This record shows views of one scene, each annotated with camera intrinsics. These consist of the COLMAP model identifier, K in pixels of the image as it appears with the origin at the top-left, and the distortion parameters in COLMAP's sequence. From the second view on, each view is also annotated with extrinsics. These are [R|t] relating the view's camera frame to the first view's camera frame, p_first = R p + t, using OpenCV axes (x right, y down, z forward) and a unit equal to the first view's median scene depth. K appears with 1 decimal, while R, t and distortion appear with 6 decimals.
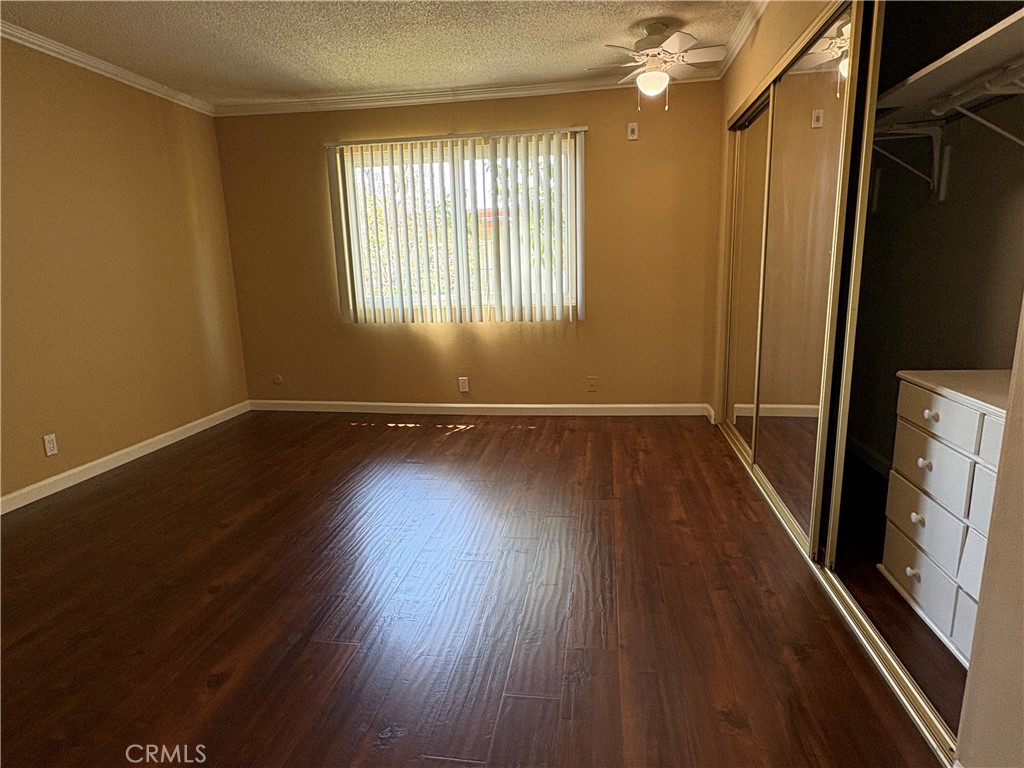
lens RADIAL K [[594.3, 0, 511.1], [0, 594.3, 388.7], [0, 0, 1]] dist [0.004918, 0.000316]
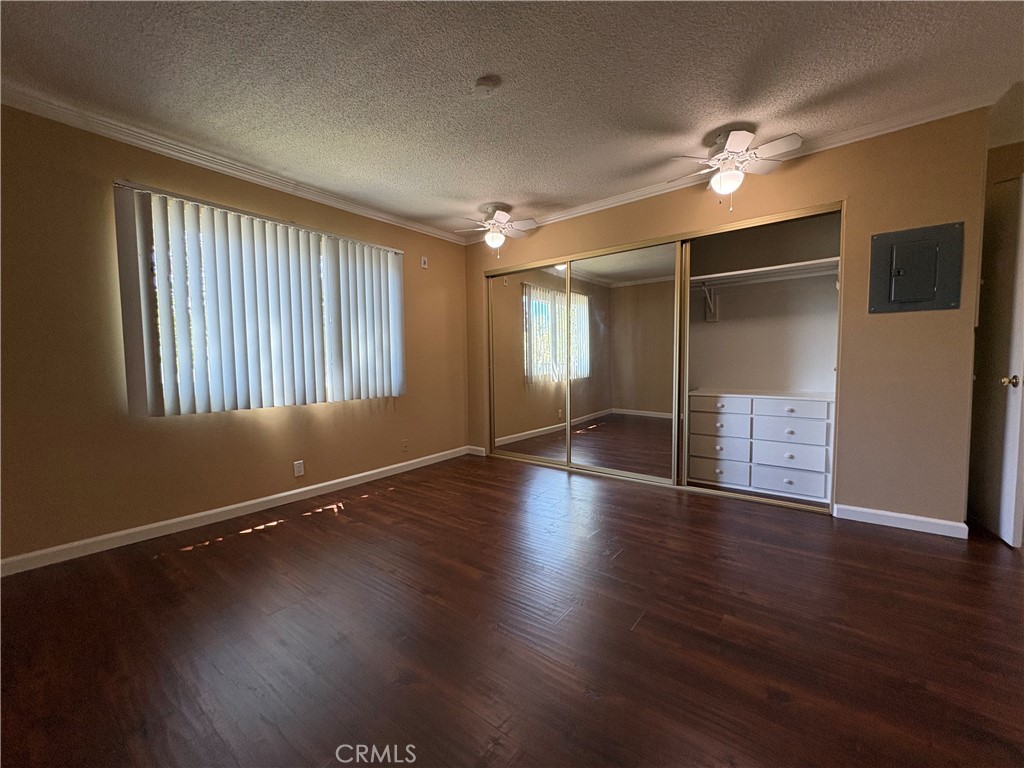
lens RADIAL K [[409.6, 0, 513.3], [0, 409.6, 387.8], [0, 0, 1]] dist [0.001479, 0.000240]
pose [[0.475574, -0.032440, 0.879078, -0.537885], [0.176365, 0.982546, -0.059153, -0.037970], [-0.861815, 0.183170, 0.472994, 0.380547]]
